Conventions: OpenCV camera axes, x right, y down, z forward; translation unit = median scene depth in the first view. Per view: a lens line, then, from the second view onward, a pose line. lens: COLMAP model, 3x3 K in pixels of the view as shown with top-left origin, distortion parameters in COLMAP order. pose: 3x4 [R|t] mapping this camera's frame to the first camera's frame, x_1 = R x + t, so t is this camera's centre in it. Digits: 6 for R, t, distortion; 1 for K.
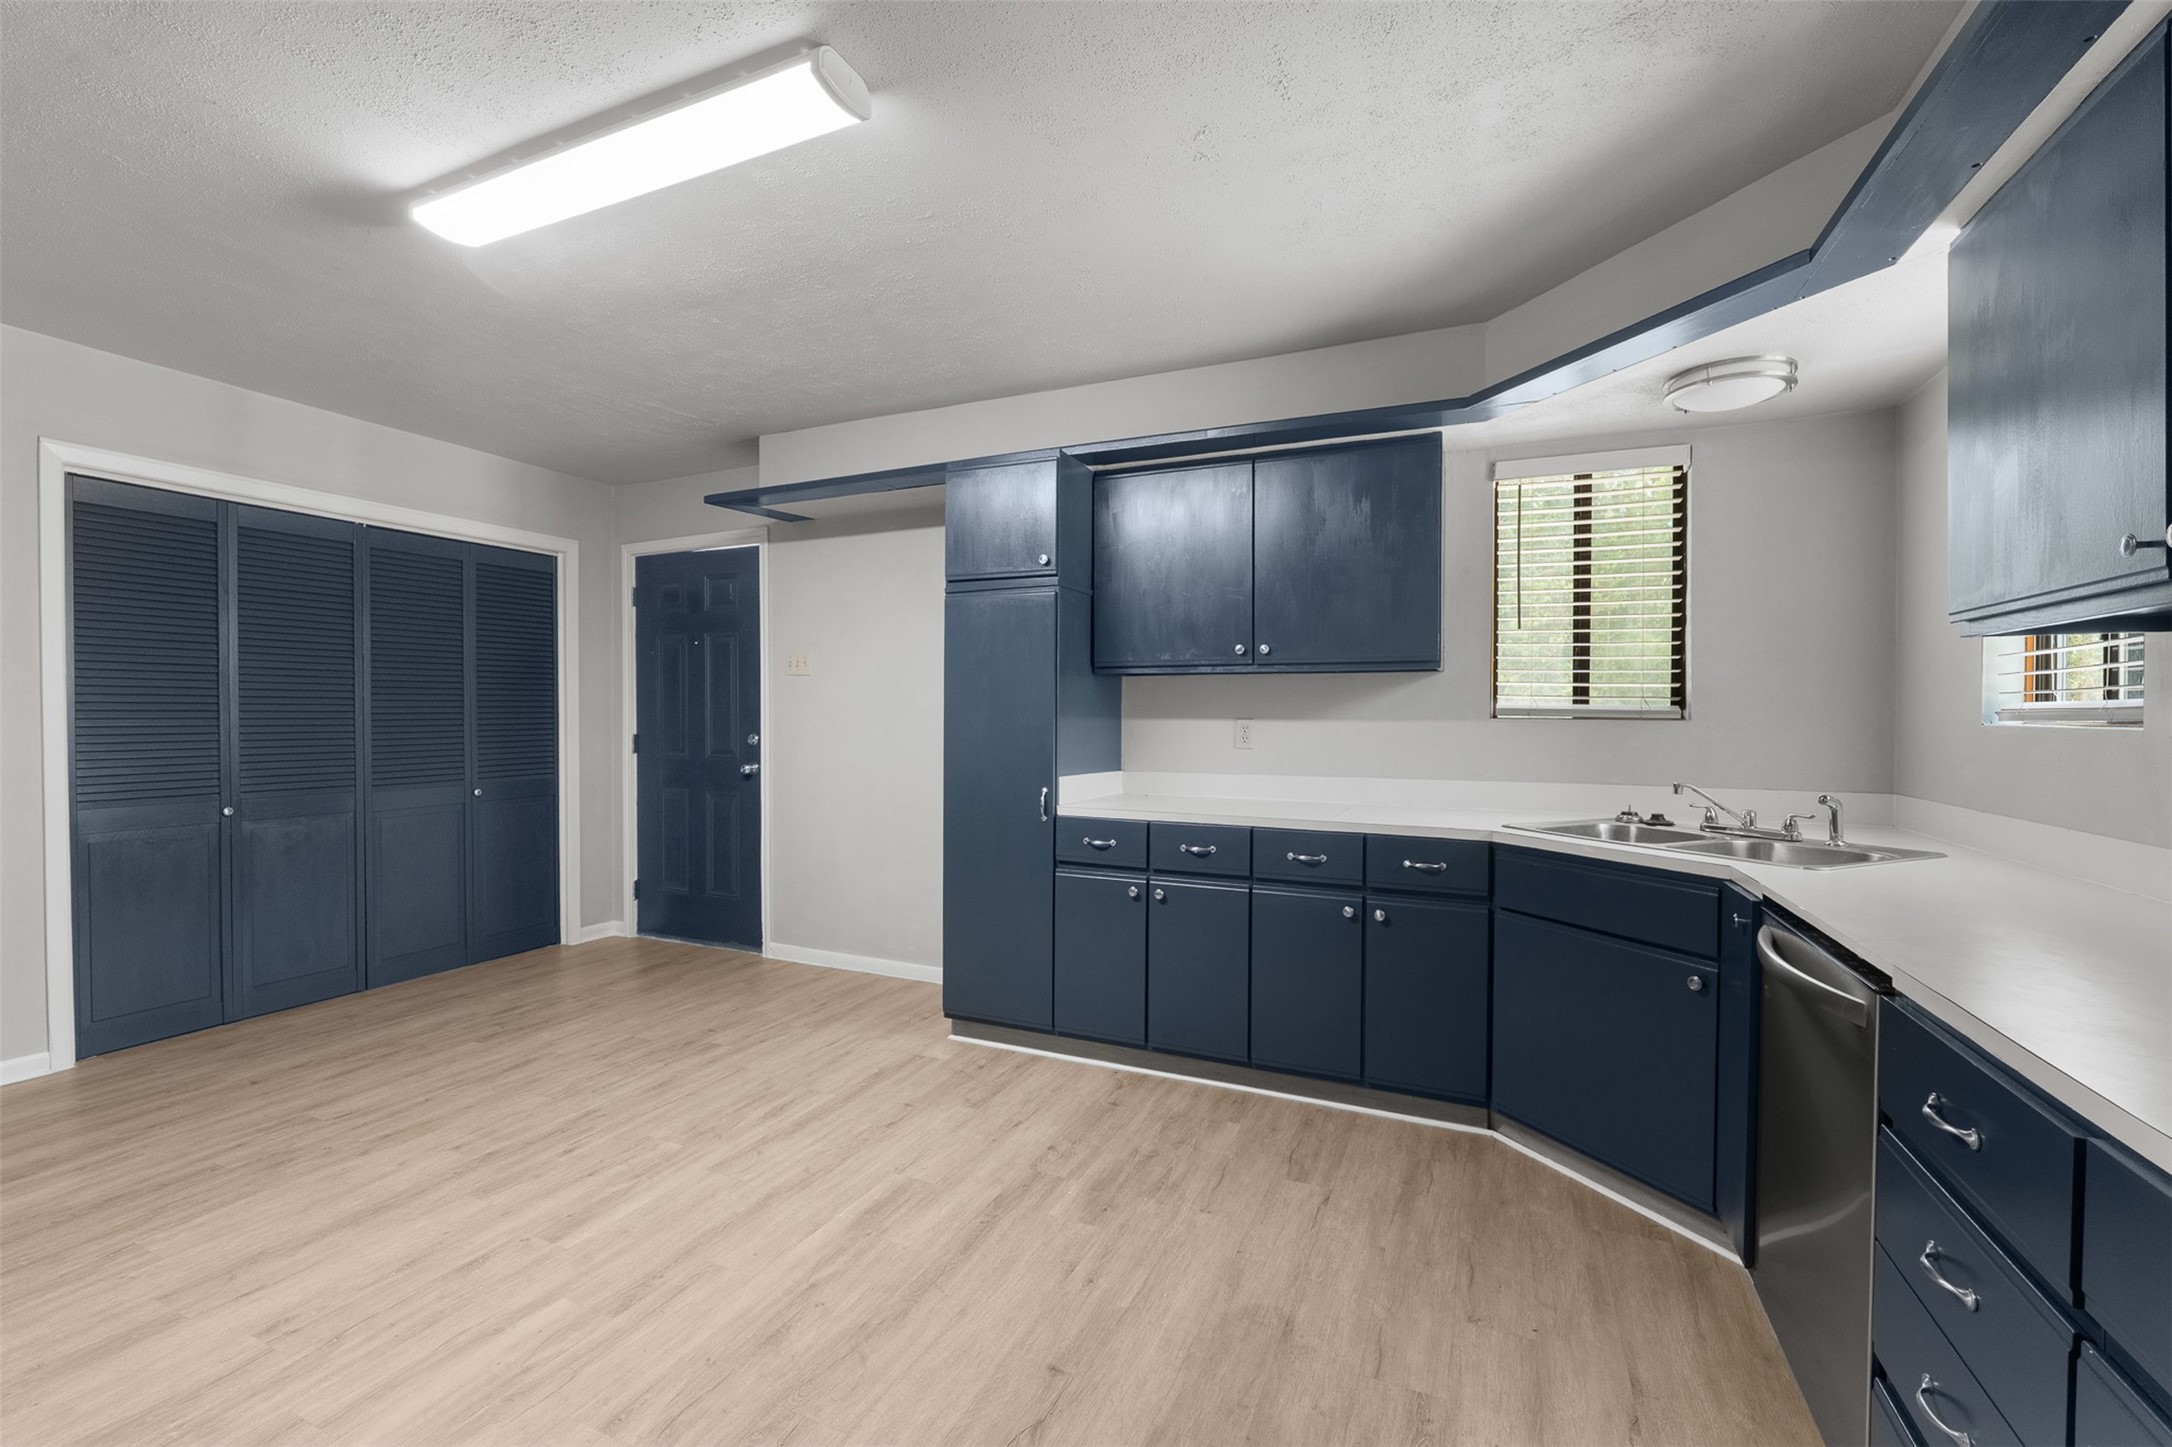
lens RADIAL K [[891.5, 0, 1070.5], [0, 891.5, 722.5], [0, 0, 1]] dist [-0.003092, -0.000126]
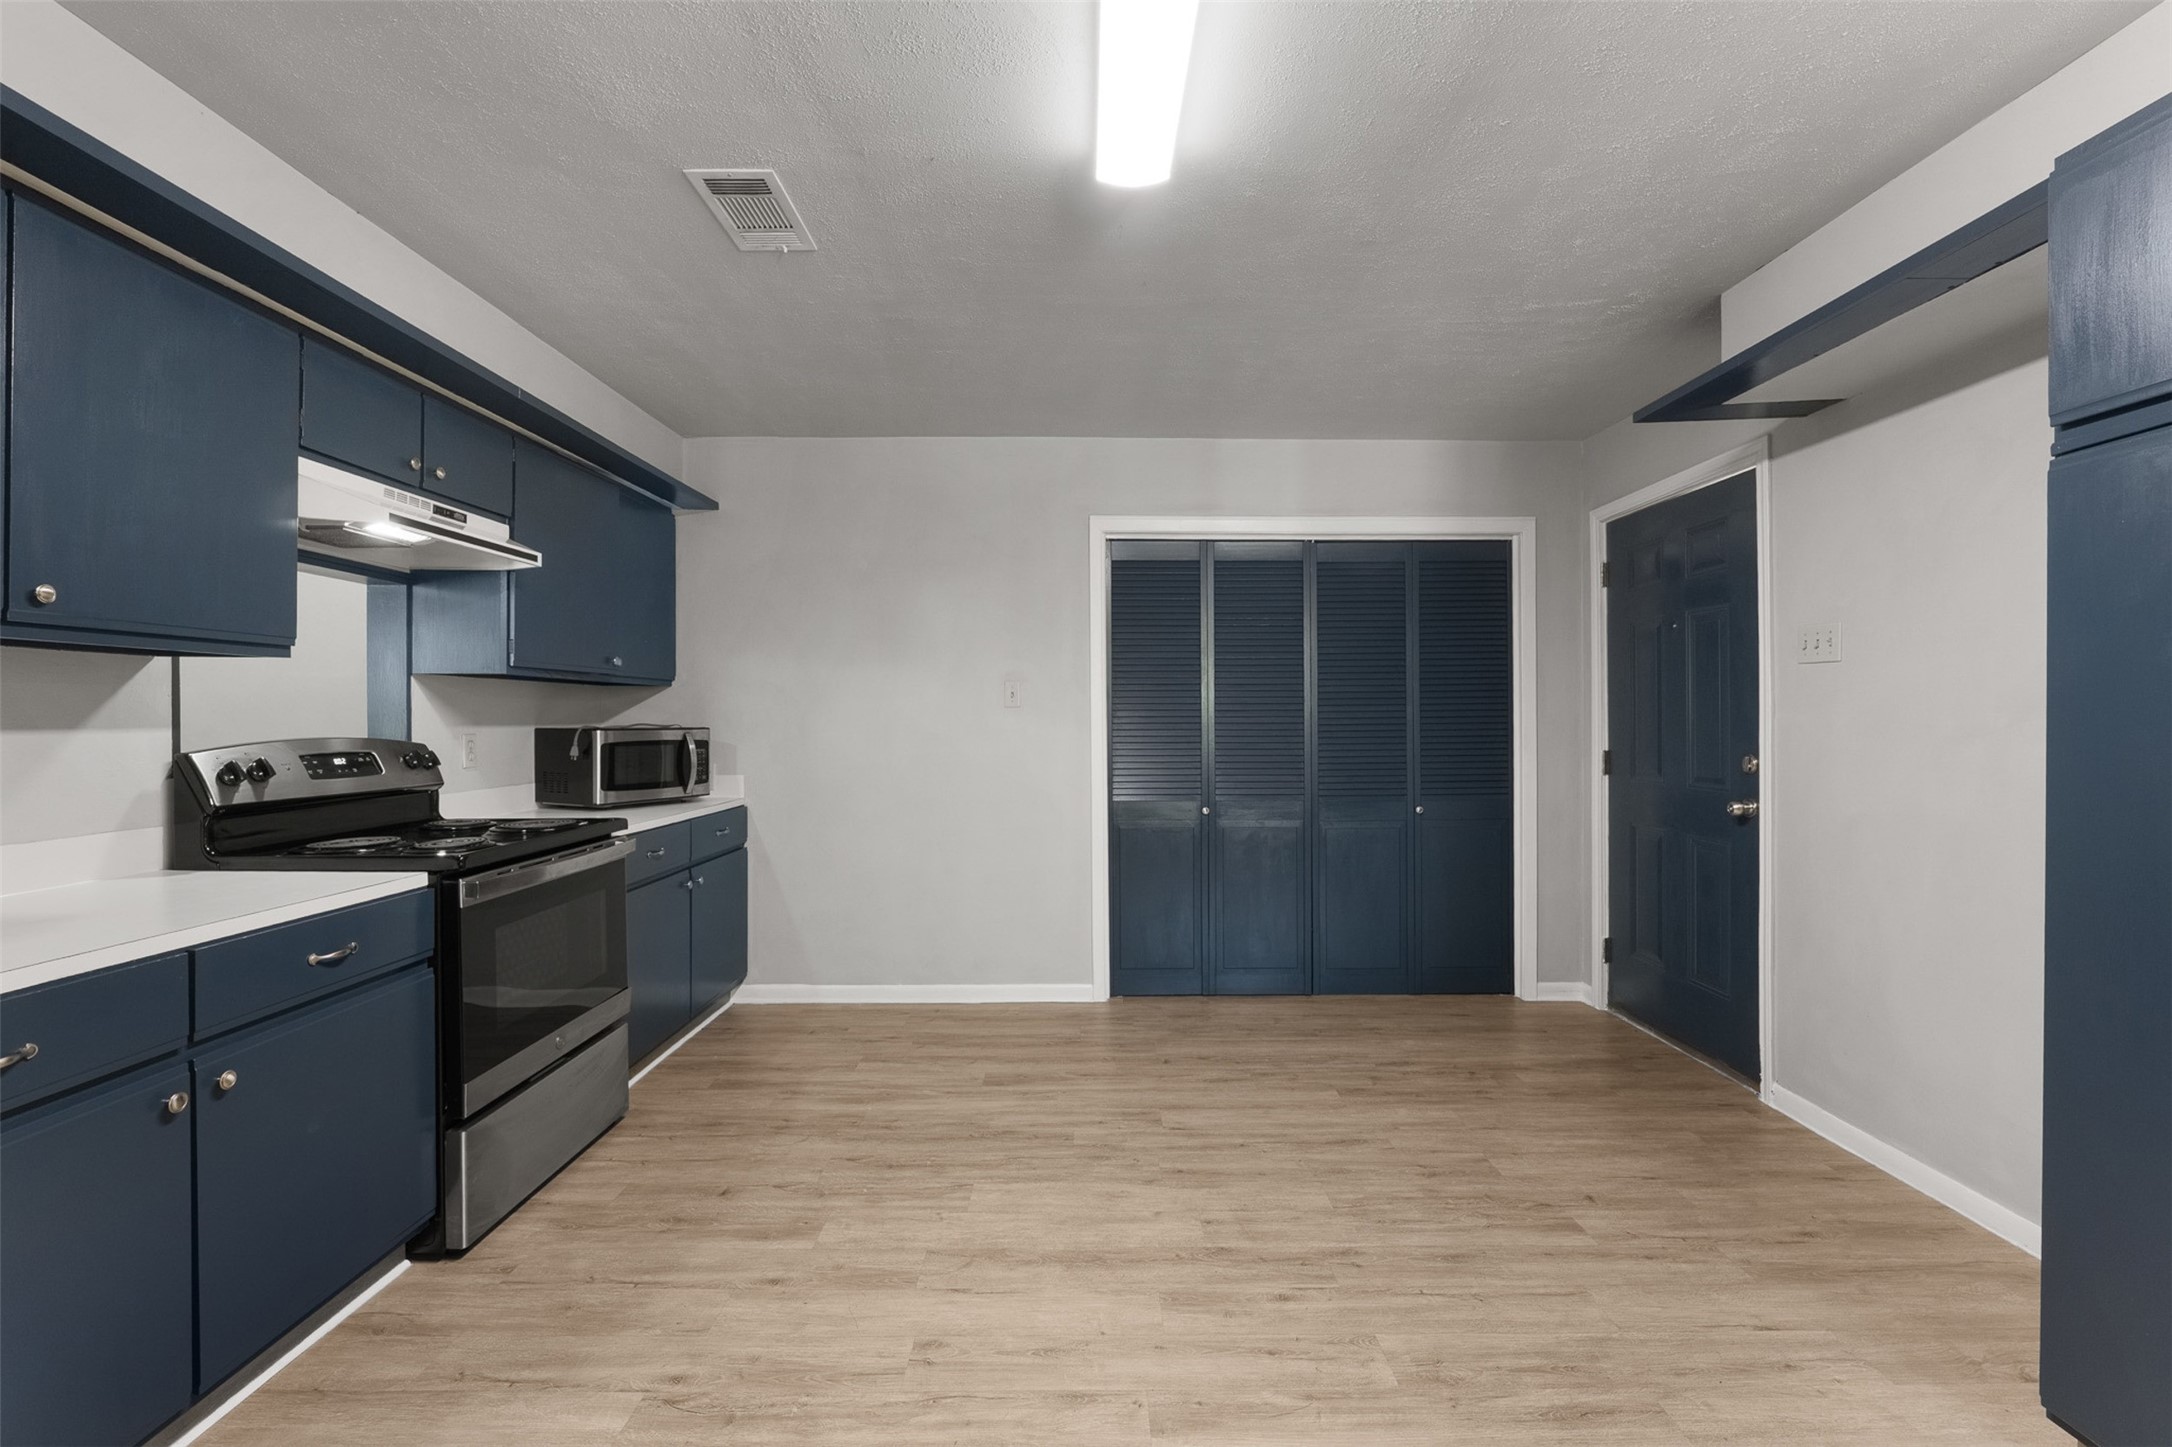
lens RADIAL K [[914.0, 0, 1098.7], [0, 914.0, 722.1], [0, 0, 1]] dist [-0.011532, 0.000175]
pose [[0.432474, -0.001114, -0.901646, 0.057142], [-0.006050, 0.999973, -0.004137, -0.008908], [0.901626, 0.007244, 0.432455, 0.384906]]
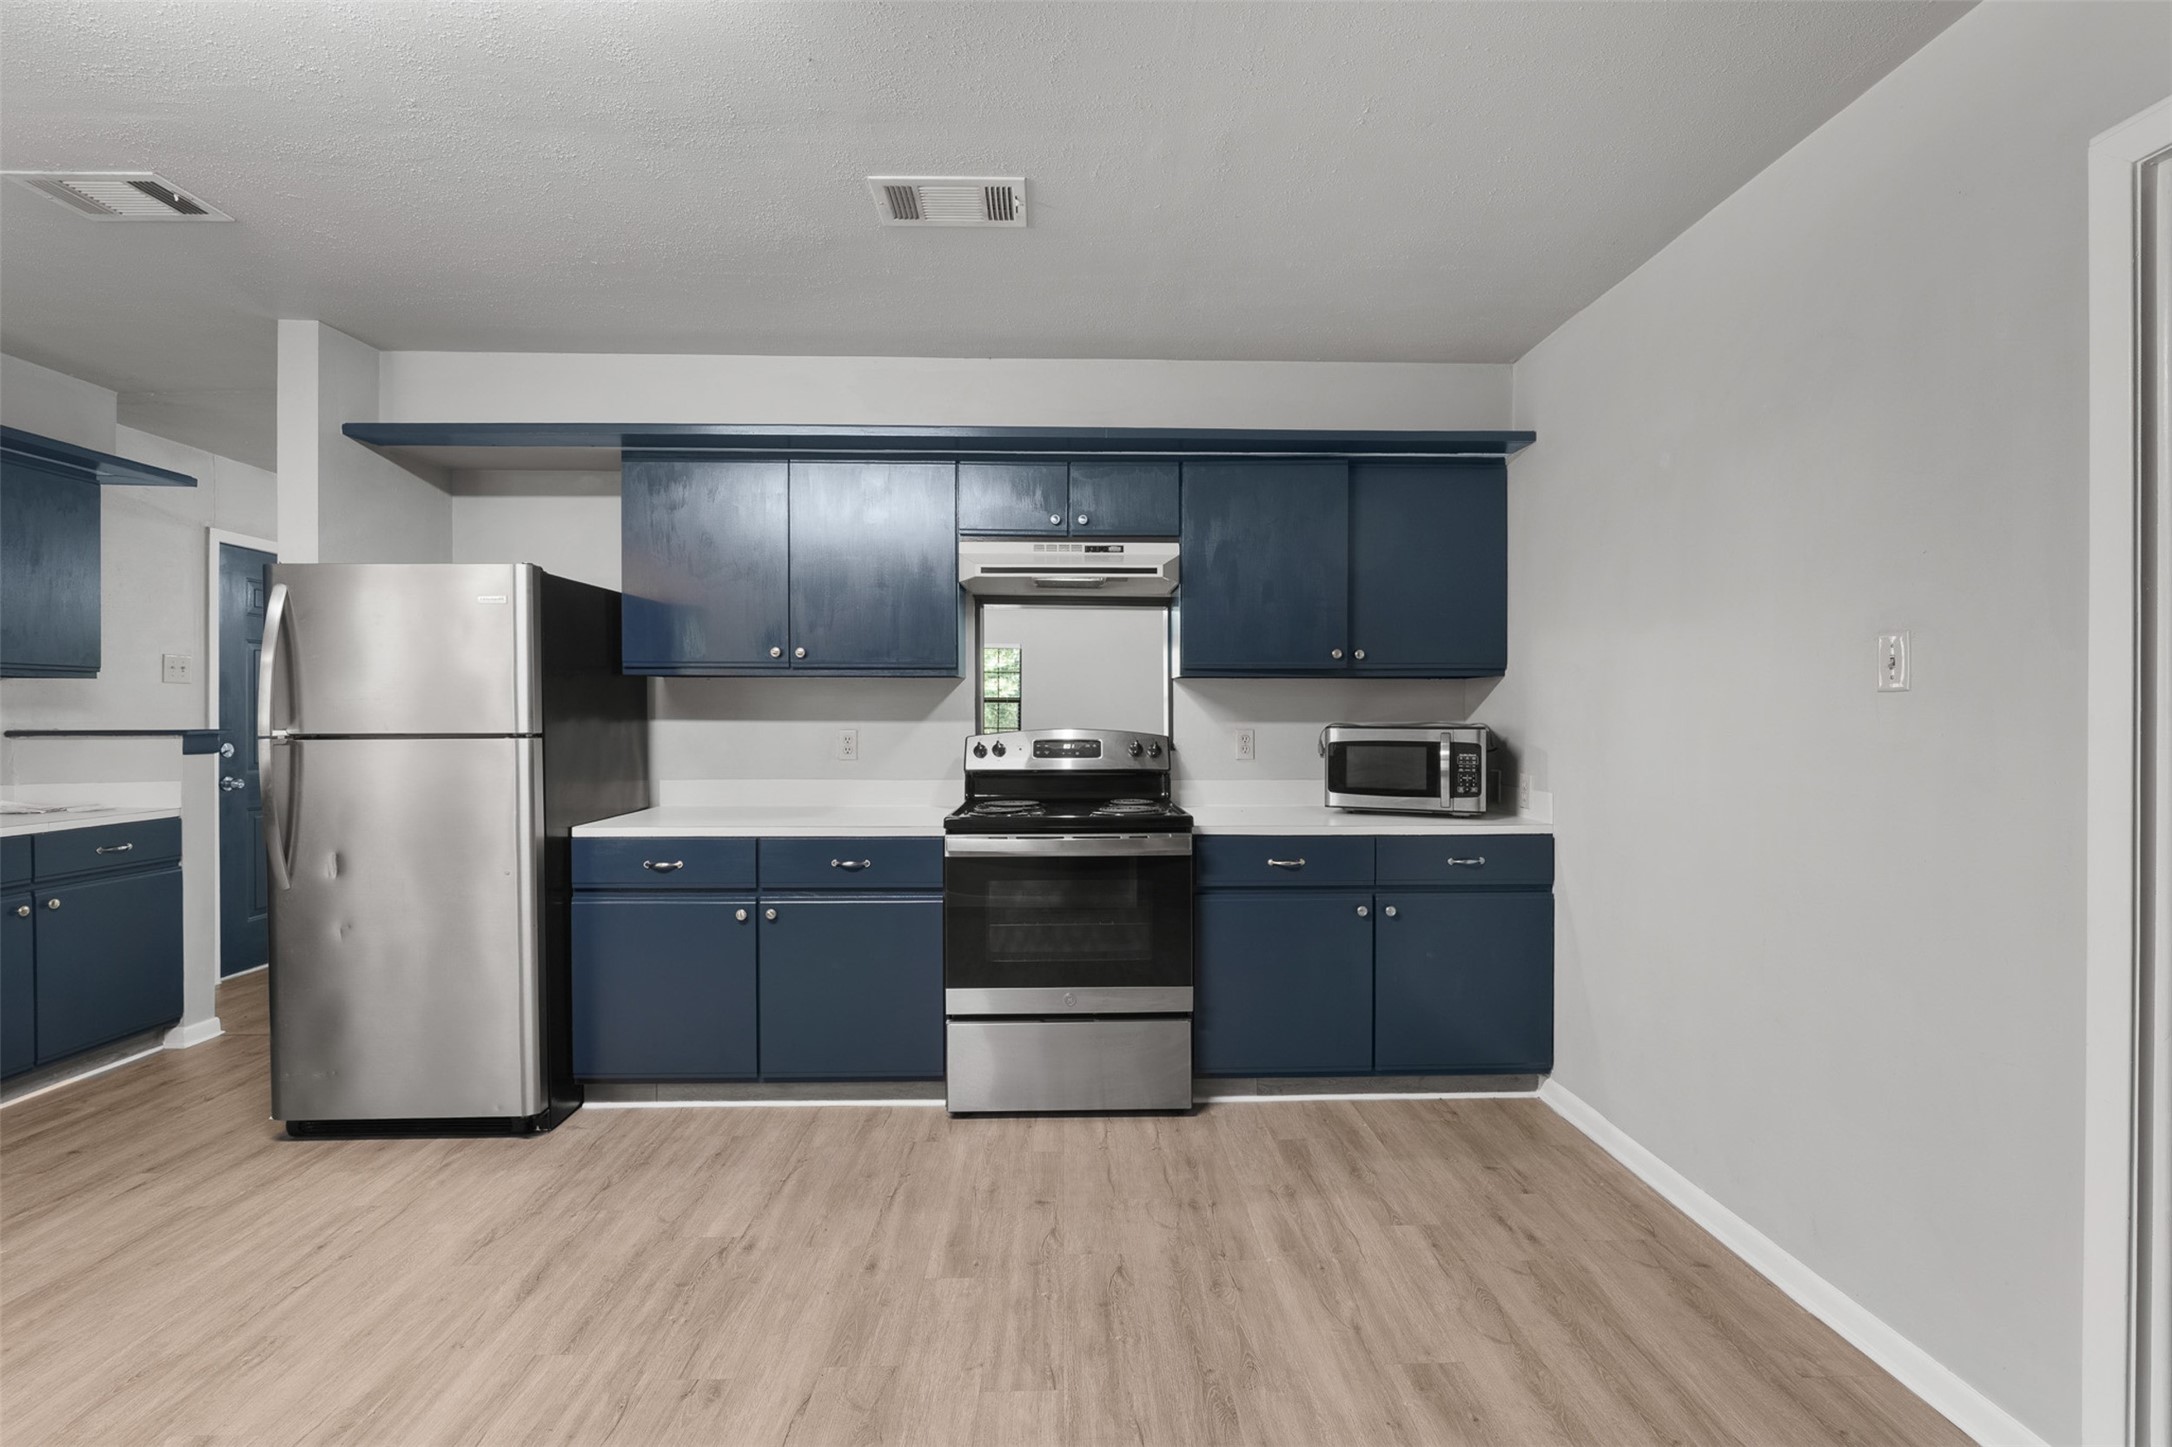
lens RADIAL K [[914.0, 0, 1098.7], [0, 914.0, 722.1], [0, 0, 1]] dist [-0.011532, 0.000175]
pose [[-0.894278, -0.002672, -0.447503, -0.440473], [-0.009680, 0.999864, 0.013373, -0.017447], [0.447406, 0.016291, -0.894182, 1.067127]]
